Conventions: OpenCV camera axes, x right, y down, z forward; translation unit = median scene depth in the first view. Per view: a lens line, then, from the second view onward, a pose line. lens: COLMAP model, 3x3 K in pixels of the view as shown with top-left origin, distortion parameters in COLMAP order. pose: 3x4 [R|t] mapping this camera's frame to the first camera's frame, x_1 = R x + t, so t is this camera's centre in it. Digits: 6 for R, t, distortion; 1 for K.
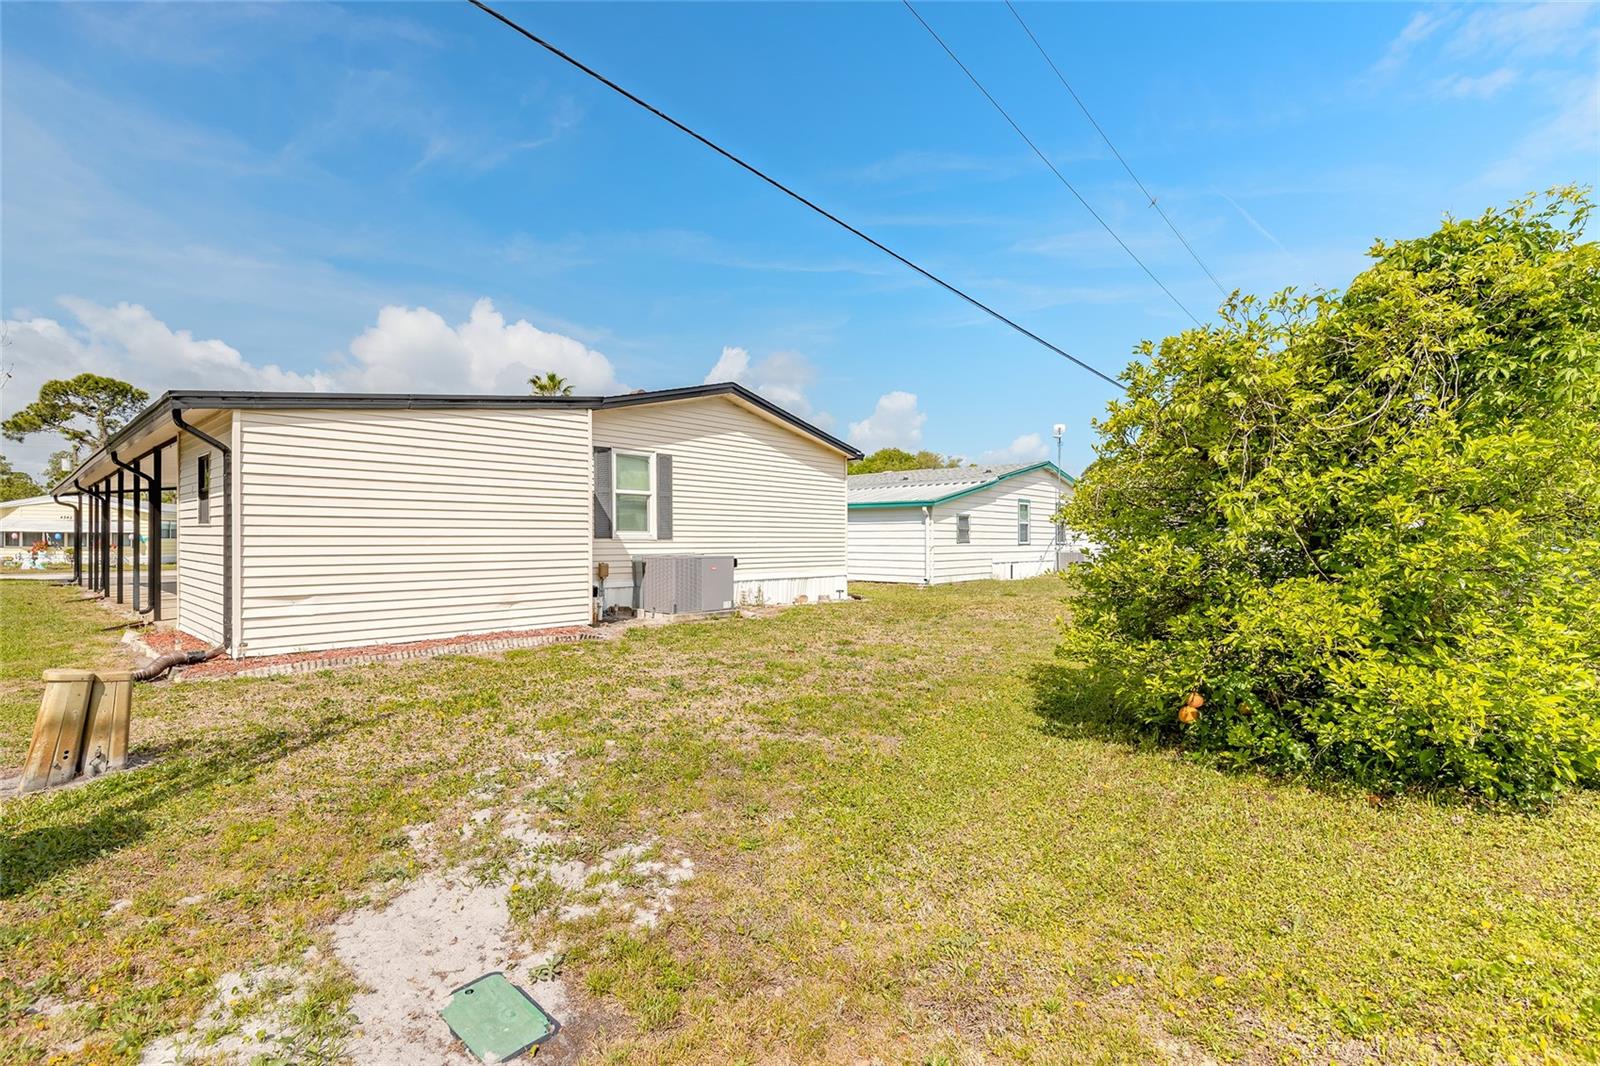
lens RADIAL K [[720.4, 0, 793.0], [0, 720.4, 536.8], [0, 0, 1]] dist [0.006476, -0.001630]
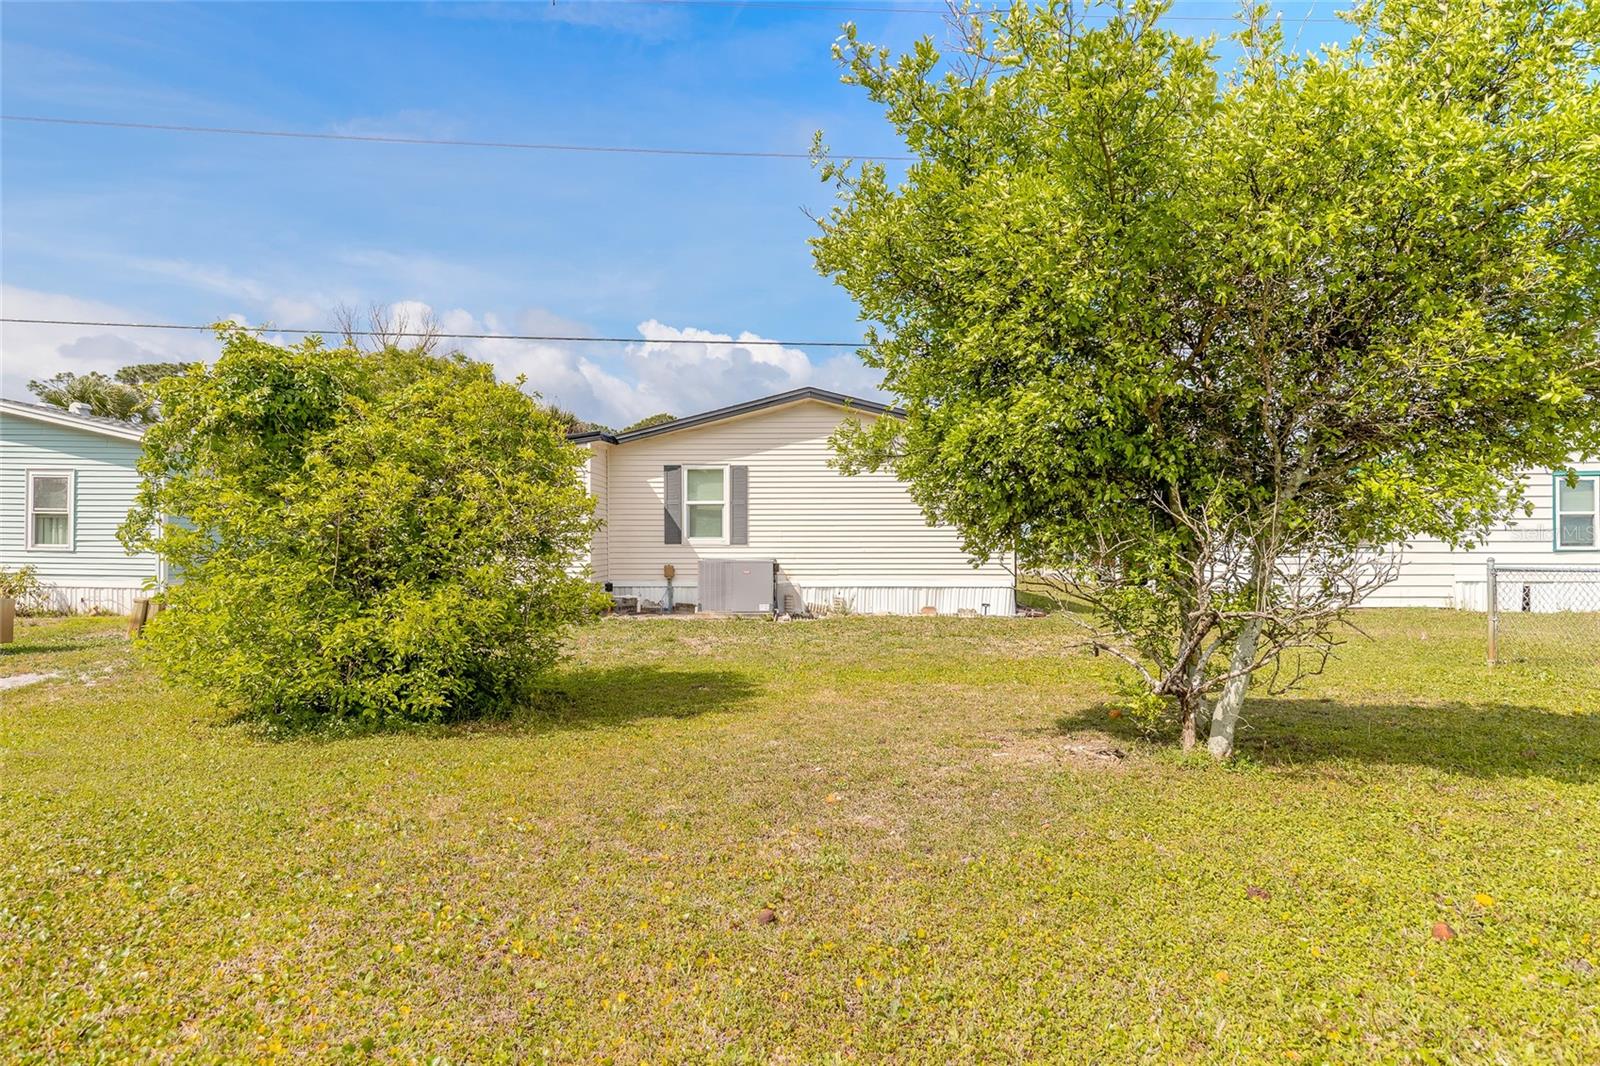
lens RADIAL K [[899.6, 0, 798.7], [0, 899.6, 531.1], [0, 0, 1]] dist [0.007070, 0.000795]
pose [[0.689530, -0.003469, -0.724249, 0.876309], [0.004747, 0.999989, -0.000271, -0.016478], [0.724241, -0.003251, 0.689539, 0.137400]]
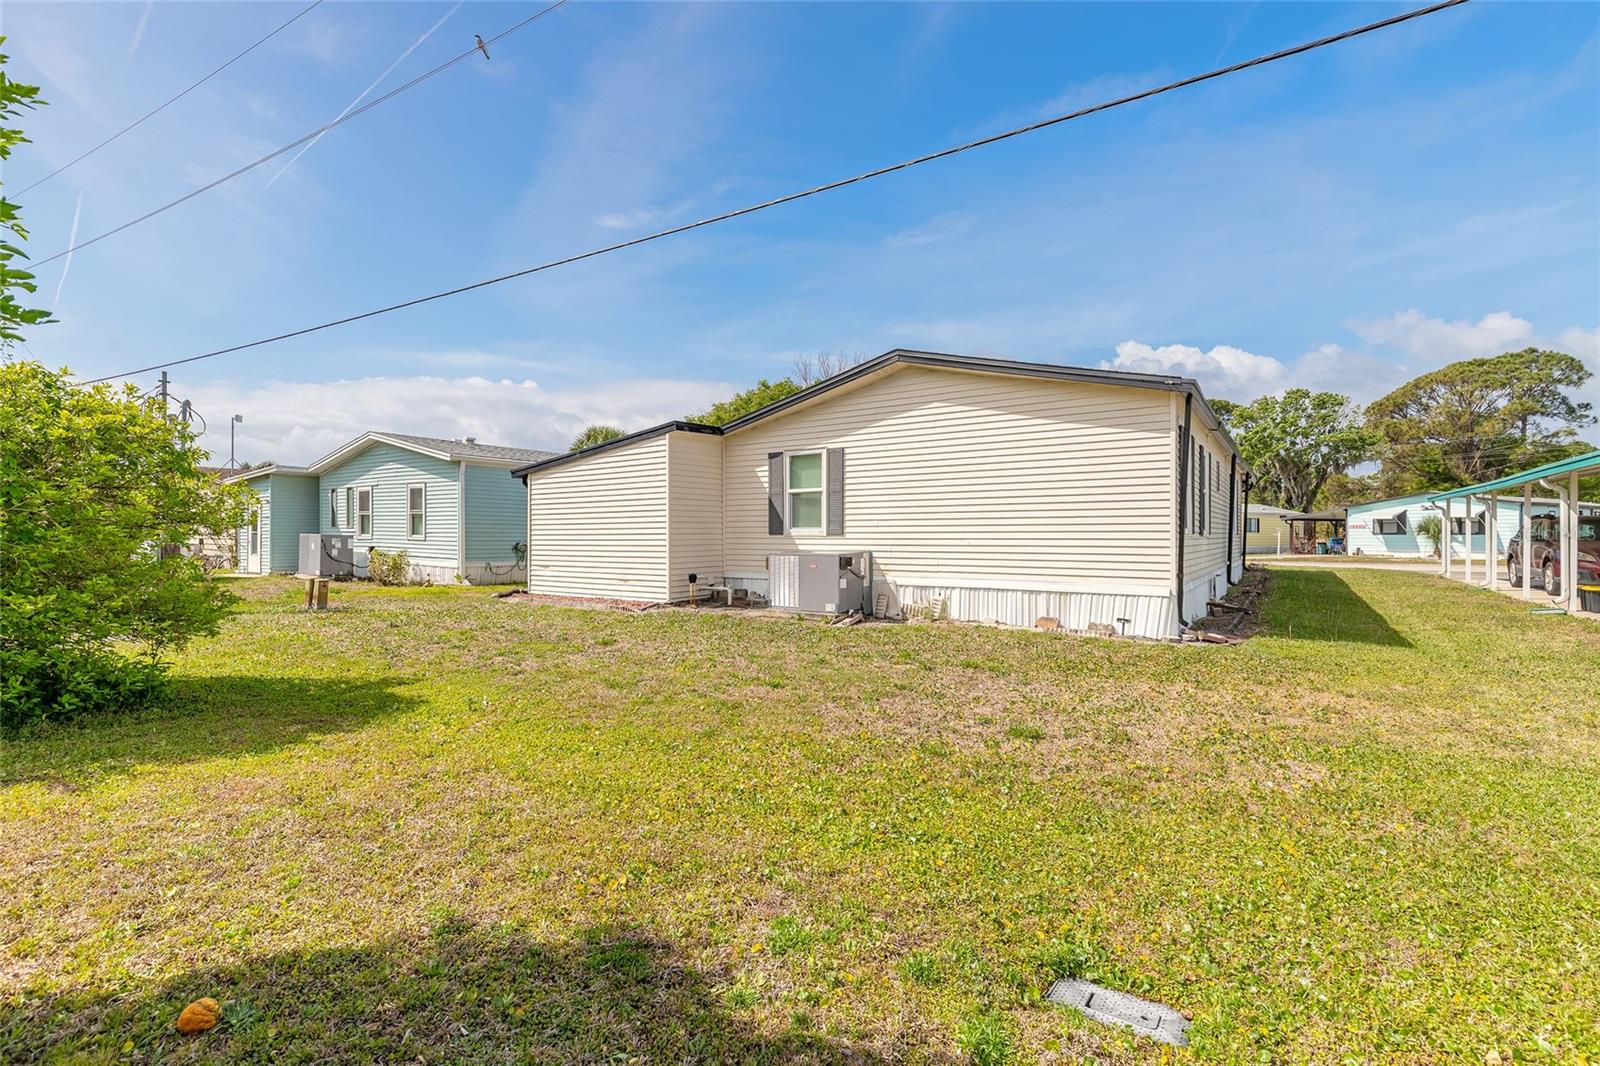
lens RADIAL K [[720.4, 0, 809.9], [0, 720.4, 534.1], [0, 0, 1]] dist [0.006476, -0.001630]
pose [[0.165605, -0.003154, -0.986187, 0.793688], [0.006389, 0.999977, -0.002125, 0.003382], [0.986172, -0.005949, 0.165621, 0.818581]]
